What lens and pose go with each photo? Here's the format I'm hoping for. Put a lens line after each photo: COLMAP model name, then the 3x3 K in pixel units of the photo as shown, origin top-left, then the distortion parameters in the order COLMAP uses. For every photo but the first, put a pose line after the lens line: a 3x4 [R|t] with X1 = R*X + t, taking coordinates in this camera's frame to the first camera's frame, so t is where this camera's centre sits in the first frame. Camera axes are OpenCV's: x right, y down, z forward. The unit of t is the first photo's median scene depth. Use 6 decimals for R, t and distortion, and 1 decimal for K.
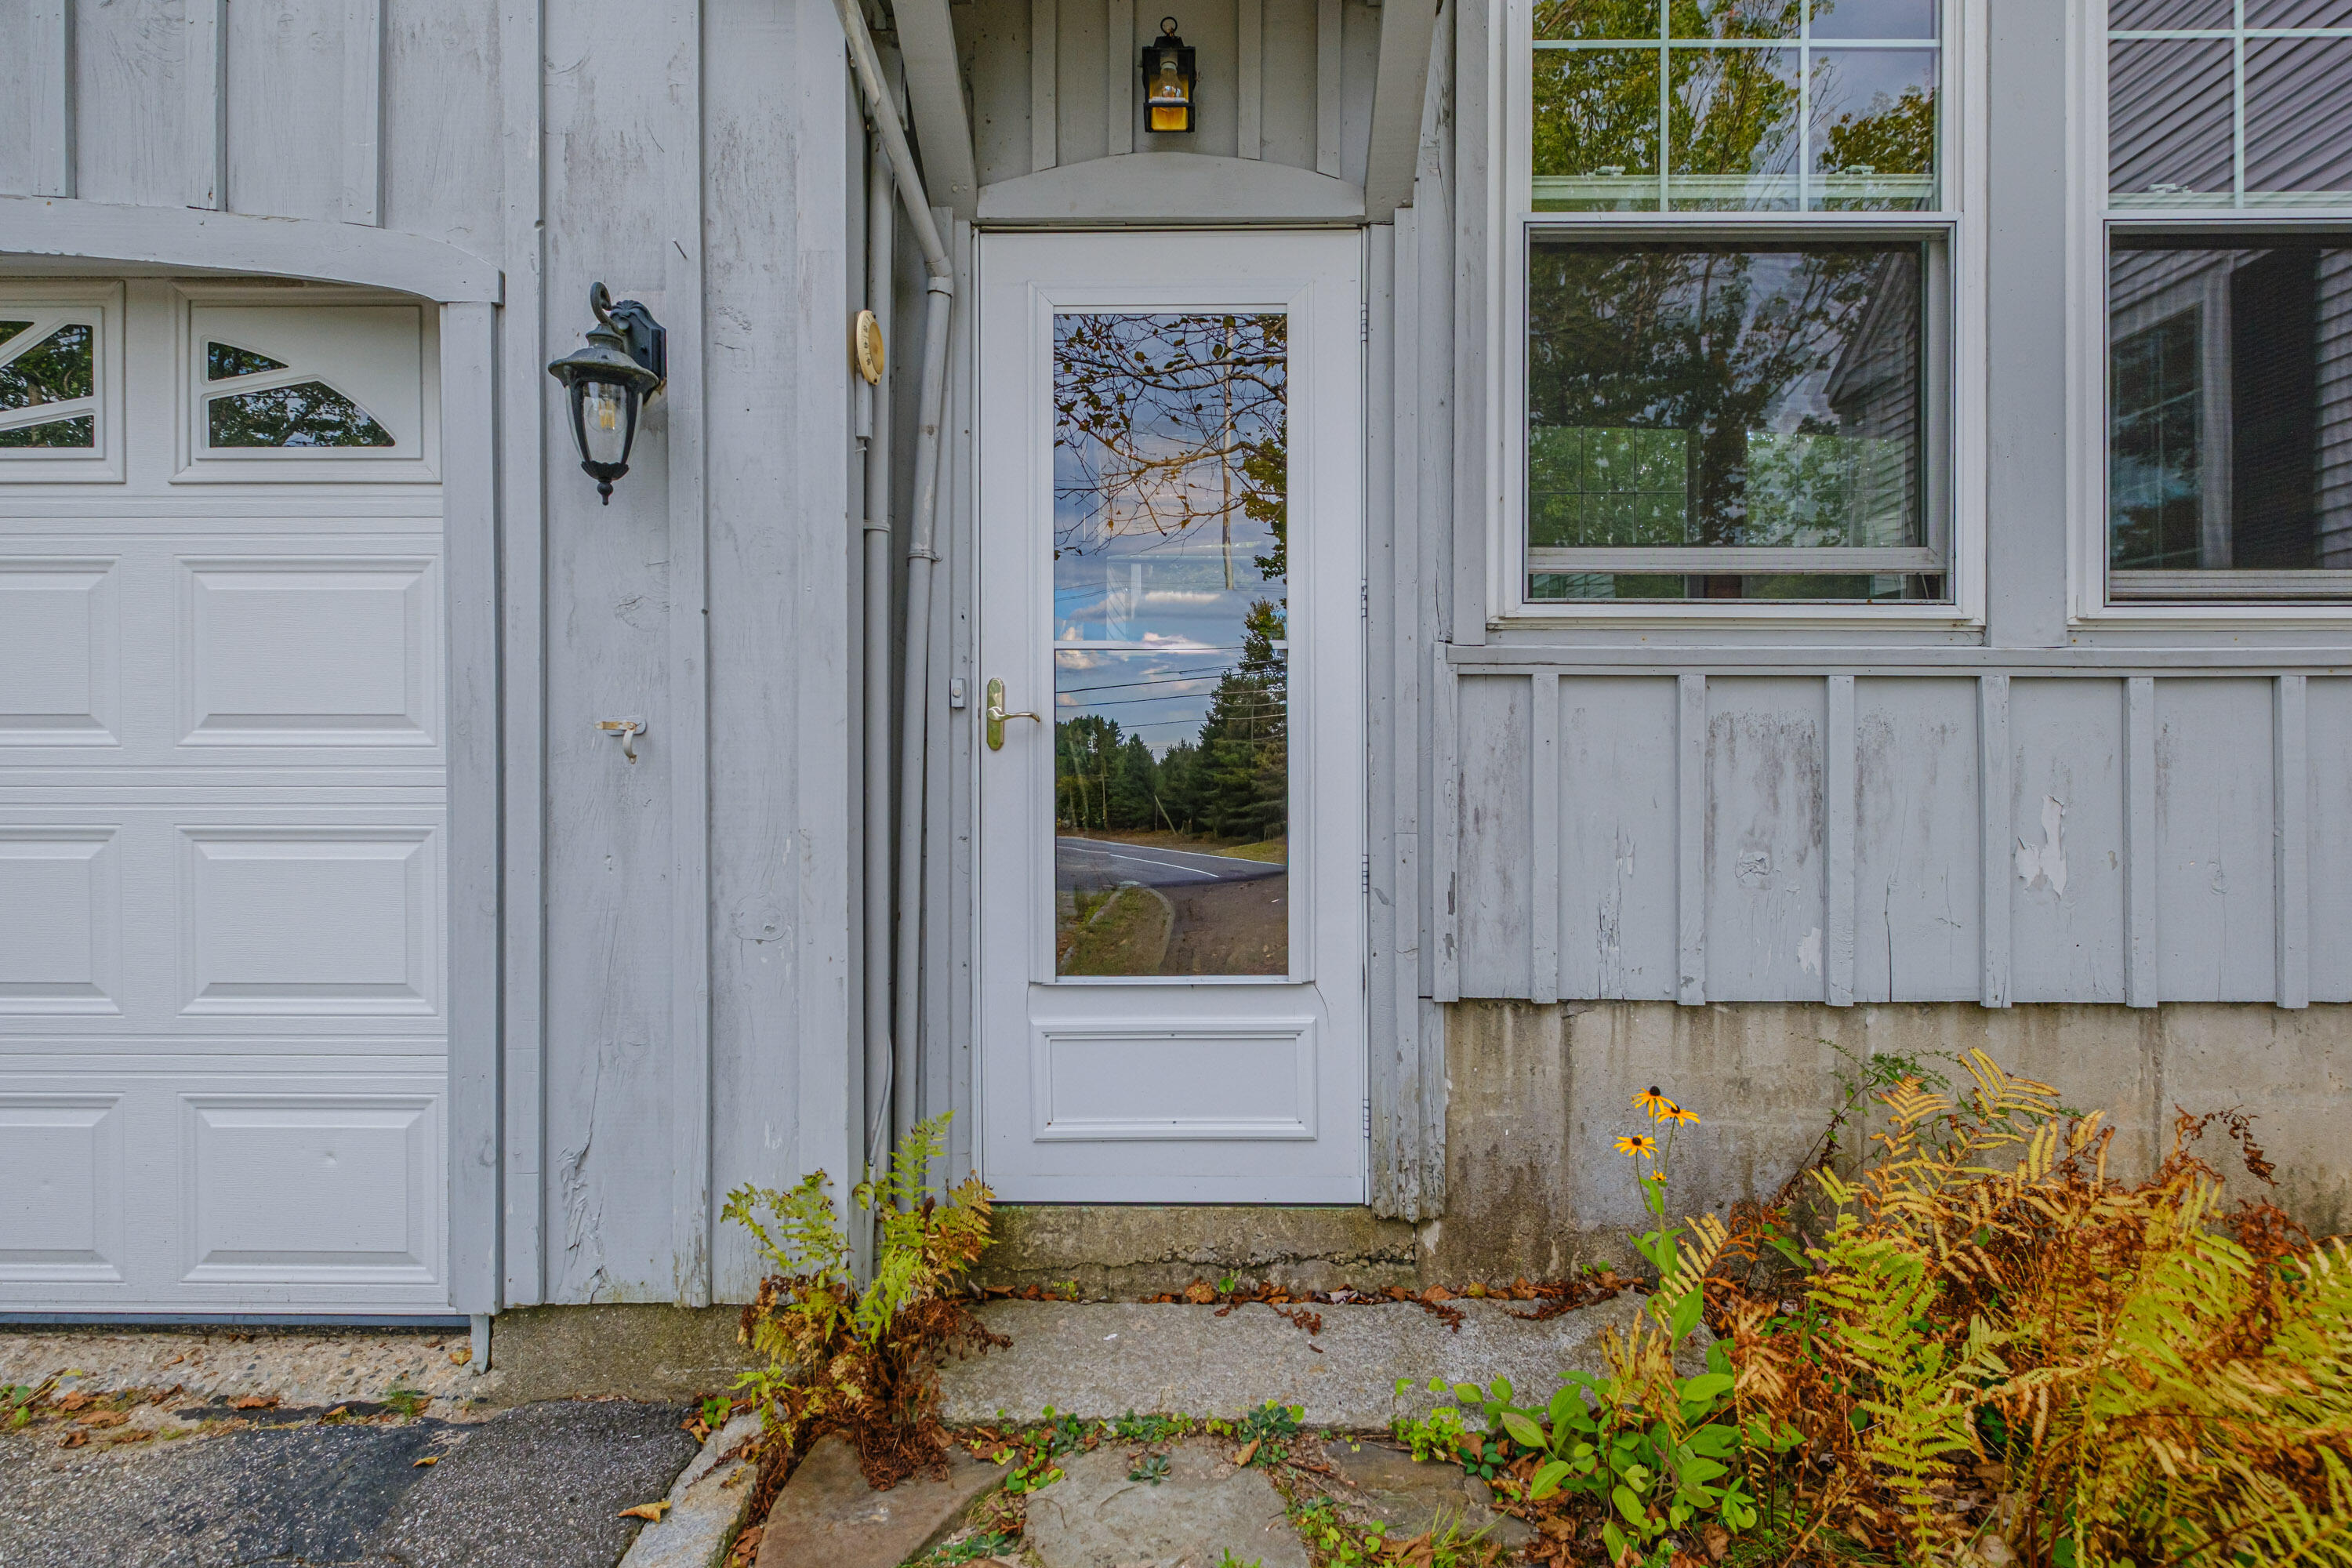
lens RADIAL K [[1120.3, 0, 1177.4], [0, 1120.3, 764.3], [0, 0, 1]] dist [-0.005878, 0.000003]
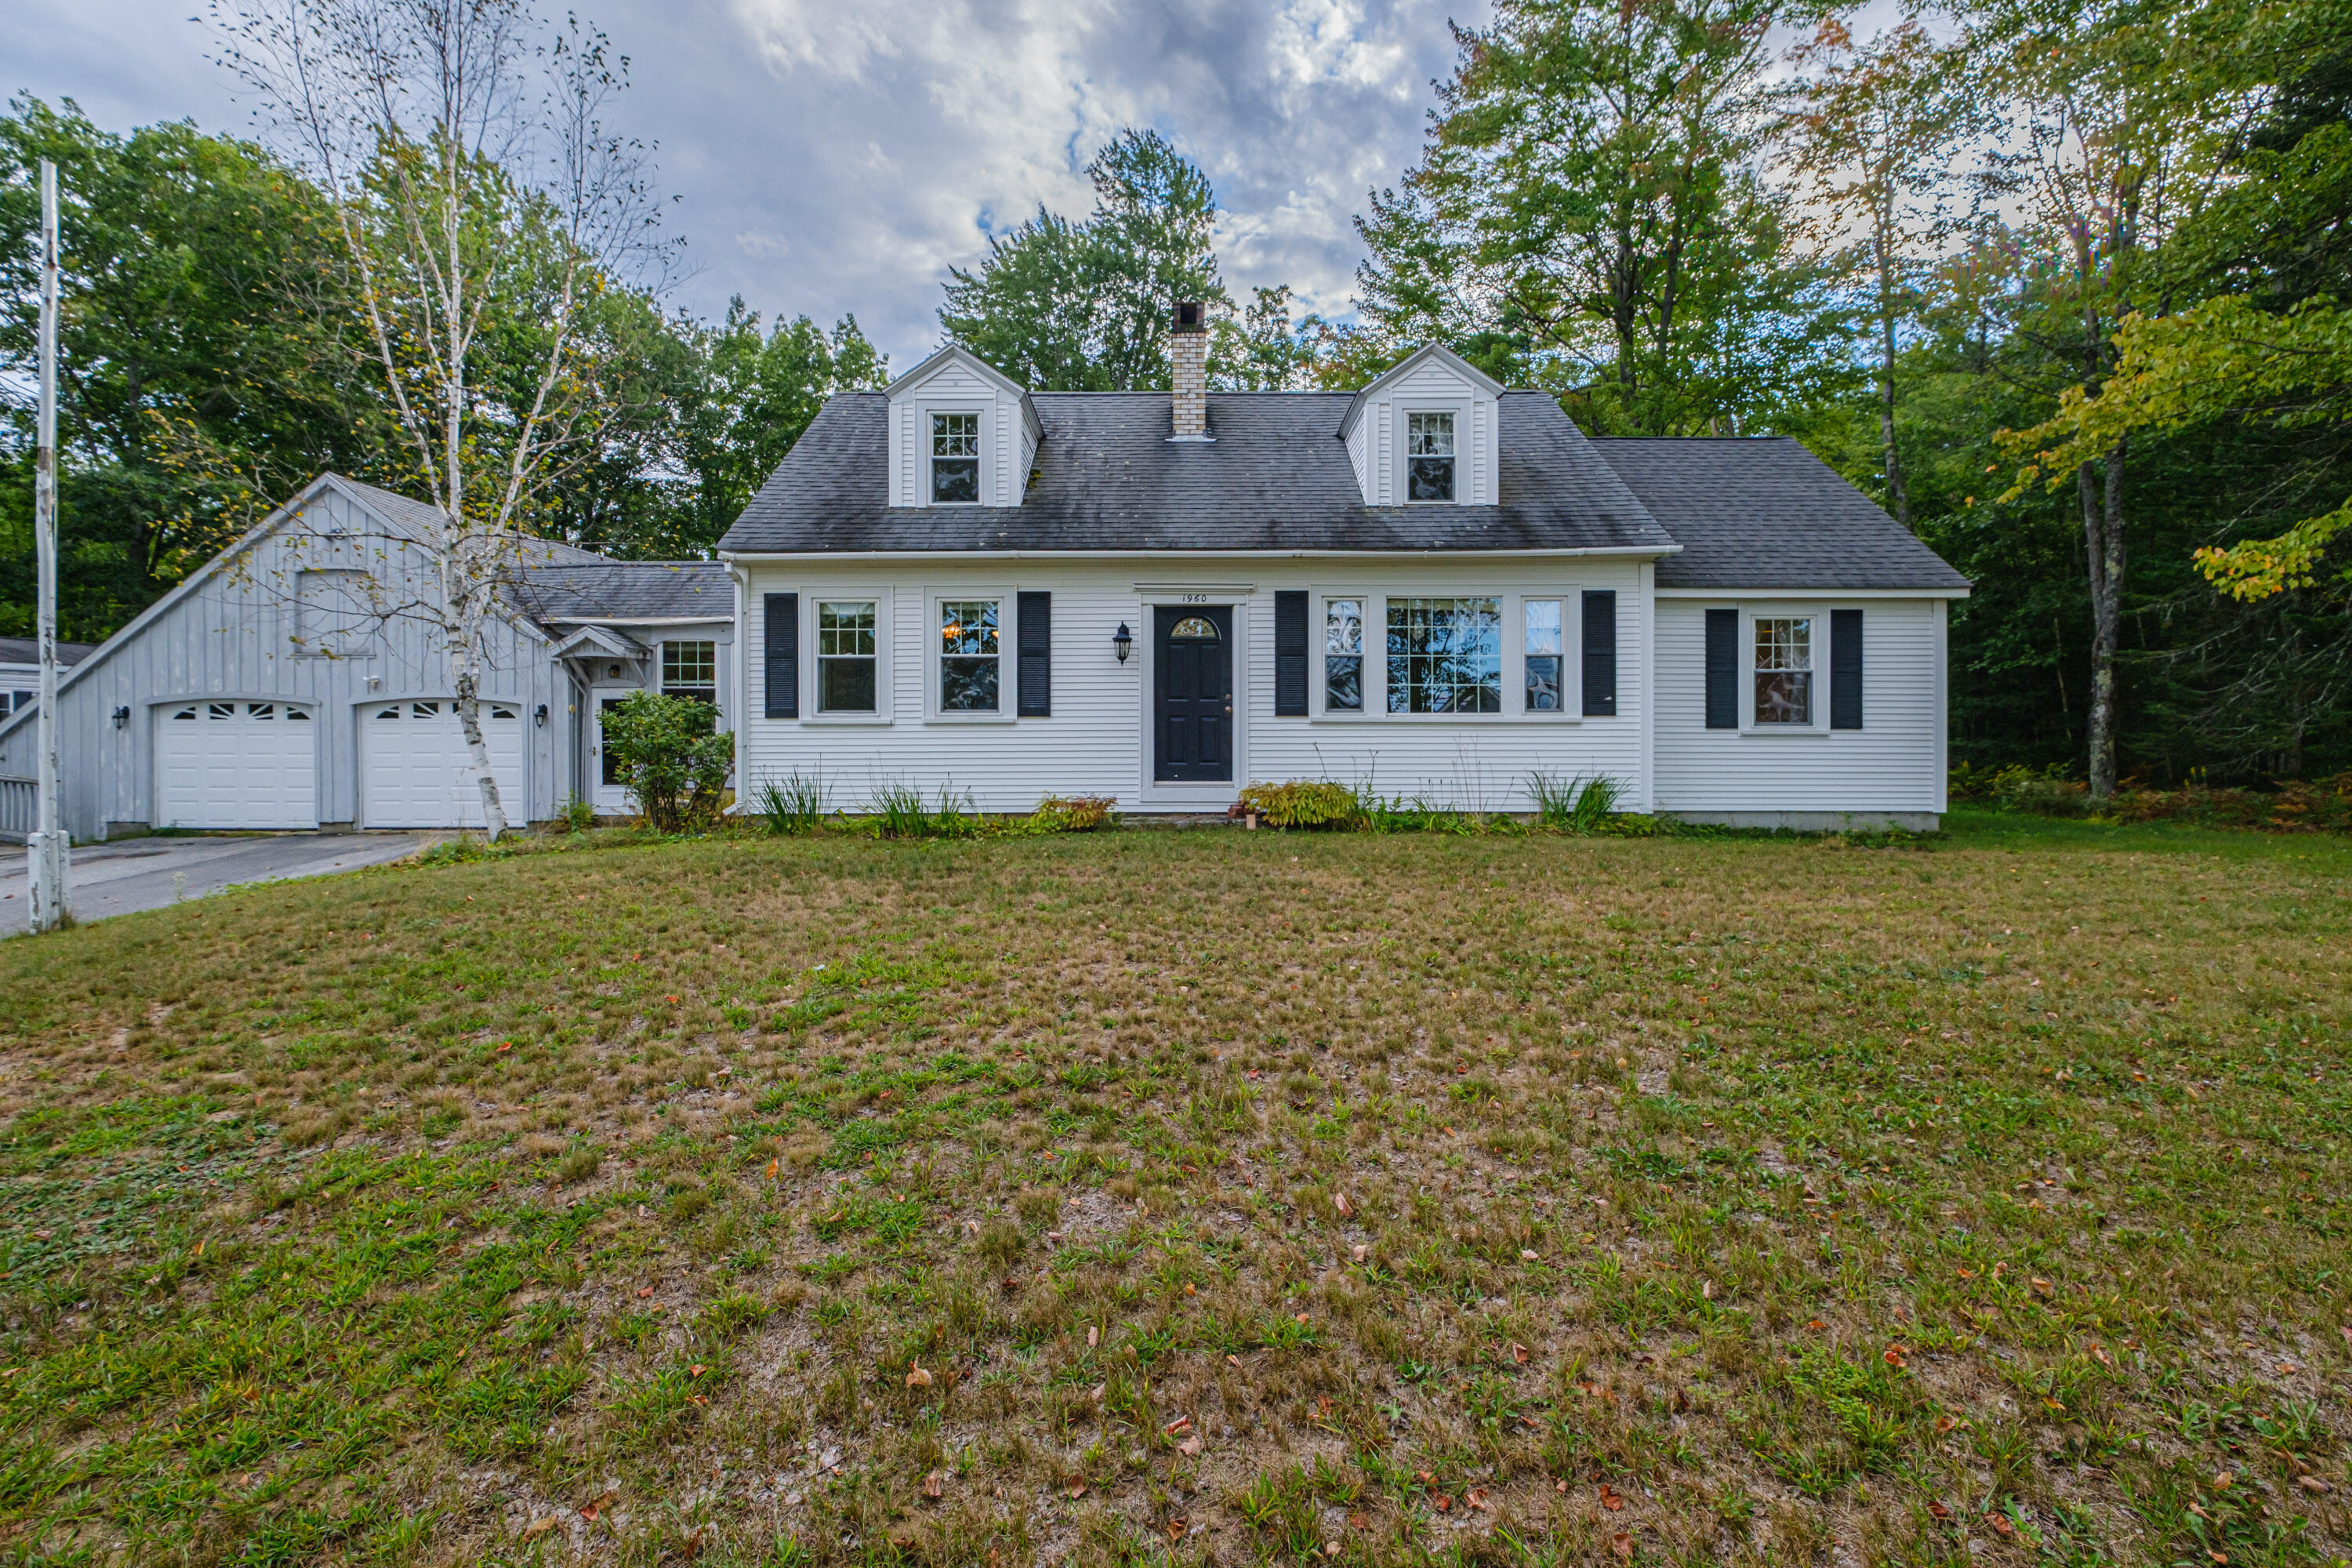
lens RADIAL K [[1018.0, 0, 1221.9], [0, 1018.0, 725.8], [0, 0, 1]] dist [0.003391, -0.005413]
pose [[0.999996, -0.002677, 0.000998, 4.152196], [0.002692, 0.999877, -0.015477, -0.101297], [-0.000956, 0.015480, 0.999880, -6.020374]]
